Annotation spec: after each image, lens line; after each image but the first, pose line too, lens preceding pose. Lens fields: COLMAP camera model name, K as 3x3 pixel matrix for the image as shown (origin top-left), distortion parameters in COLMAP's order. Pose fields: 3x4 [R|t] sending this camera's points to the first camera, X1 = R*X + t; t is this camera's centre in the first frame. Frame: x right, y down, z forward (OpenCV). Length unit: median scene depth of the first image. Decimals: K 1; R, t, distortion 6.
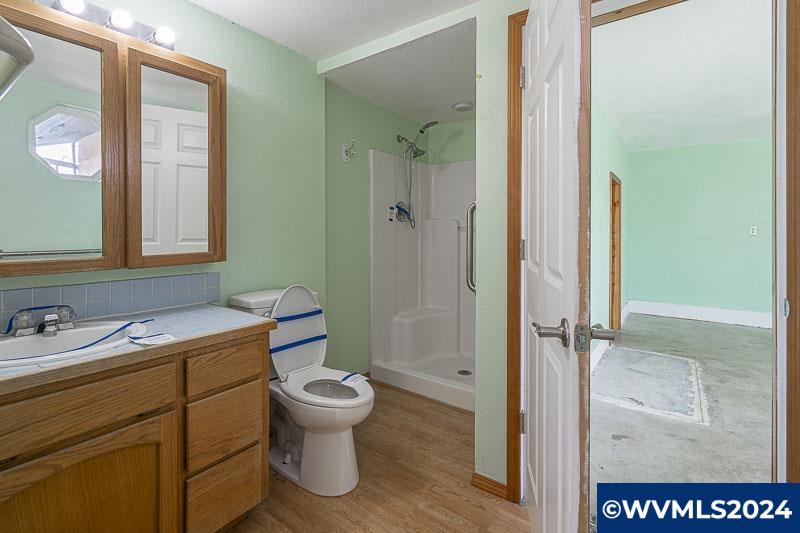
lens RADIAL K [[376.5, 0, 402.3], [0, 376.5, 239.7], [0, 0, 1]] dist [0.025436, 0.000132]
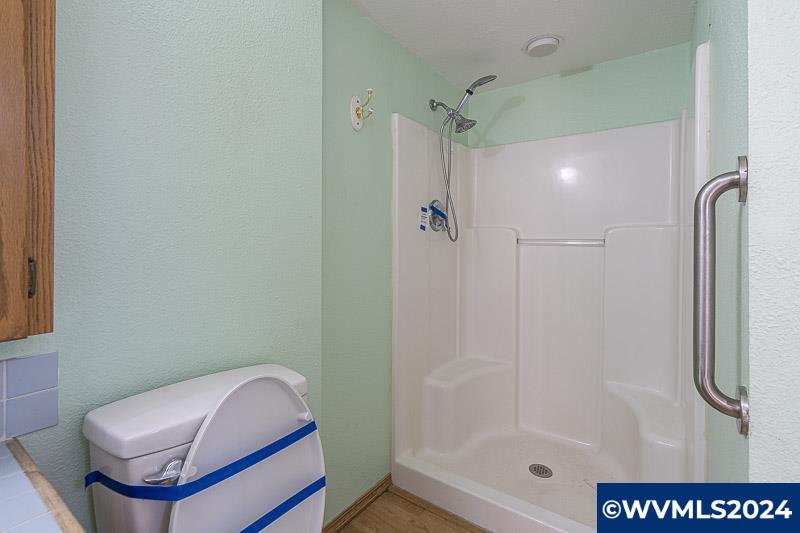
lens RADIAL K [[376.5, 0, 402.3], [0, 376.5, 239.7], [0, 0, 1]] dist [0.025436, 0.000132]
pose [[0.999721, -0.001150, 0.023612, -0.080009], [0.001915, 0.999473, -0.032409, -0.011399], [-0.023562, 0.032445, 0.999196, 0.360394]]
